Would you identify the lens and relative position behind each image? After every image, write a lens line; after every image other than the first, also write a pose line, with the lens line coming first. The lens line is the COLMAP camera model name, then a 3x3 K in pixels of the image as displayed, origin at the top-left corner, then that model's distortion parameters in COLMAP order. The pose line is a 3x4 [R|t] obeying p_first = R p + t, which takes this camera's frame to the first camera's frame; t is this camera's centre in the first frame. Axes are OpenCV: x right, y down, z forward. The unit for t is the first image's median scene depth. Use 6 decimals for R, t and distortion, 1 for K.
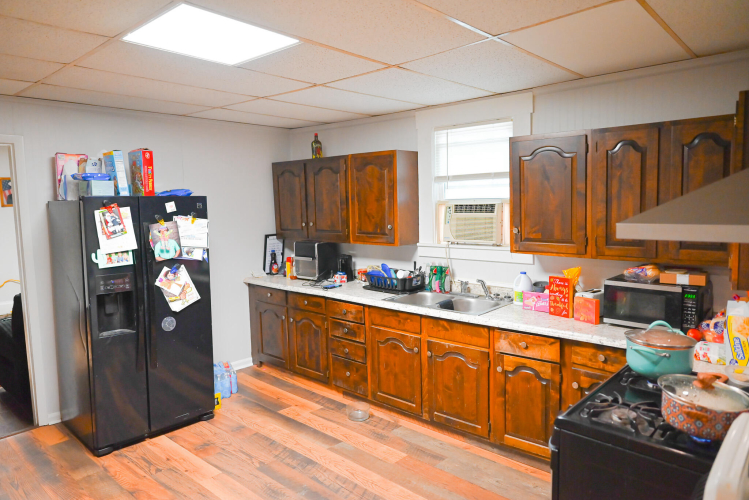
lens RADIAL K [[508.0, 0, 374.5], [0, 508.0, 250.0], [0, 0, 1]] dist [-0.008165, -0.002282]
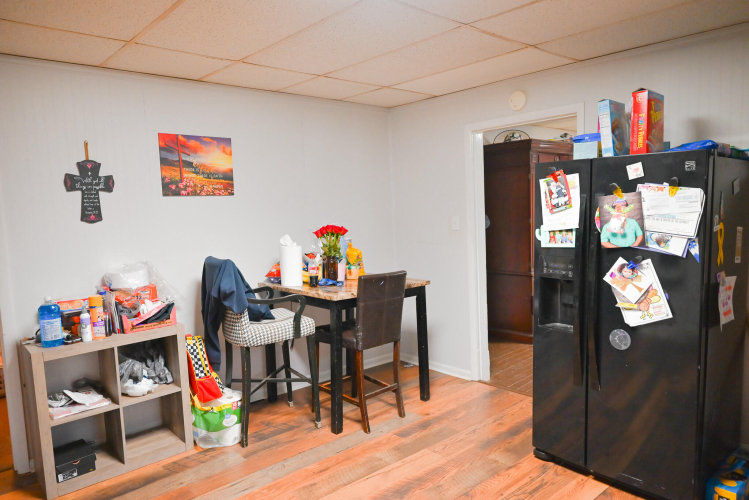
lens RADIAL K [[508.0, 0, 374.5], [0, 508.0, 250.0], [0, 0, 1]] dist [-0.008165, -0.002282]
pose [[-0.100477, 0.110282, -0.988809, 0.314792], [-0.057876, 0.991507, 0.116464, -0.039510], [0.993255, 0.068930, -0.093241, 0.738532]]
